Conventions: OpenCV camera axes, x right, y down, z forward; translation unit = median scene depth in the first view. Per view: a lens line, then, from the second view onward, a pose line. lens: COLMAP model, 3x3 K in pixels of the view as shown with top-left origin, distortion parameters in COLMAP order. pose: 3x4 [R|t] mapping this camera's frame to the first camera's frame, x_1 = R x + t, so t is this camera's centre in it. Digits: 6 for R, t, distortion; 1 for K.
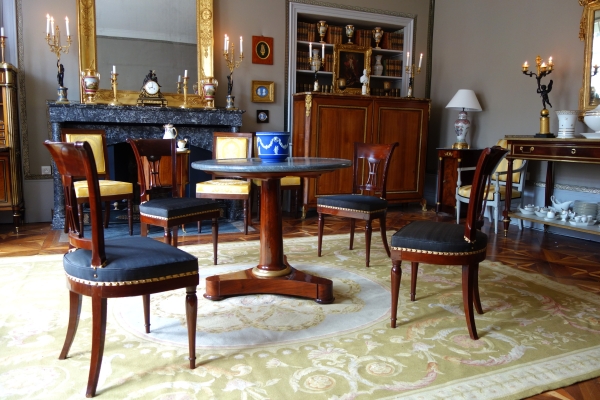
lens RADIAL K [[473.8, 0, 321.1], [0, 473.8, 200.5], [0, 0, 1]] dist [-0.009483, -0.012643]
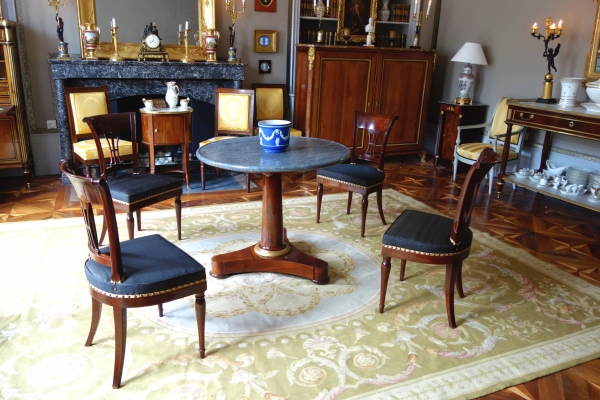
lens RADIAL K [[473.8, 0, 321.1], [0, 473.8, 200.5], [0, 0, 1]] dist [-0.009483, -0.012643]
pose [[0.999645, 0.026620, -0.001467, 0.003728], [-0.025961, 0.984487, 0.173528, -0.108031], [0.006064, -0.173428, 0.984828, -0.029768]]
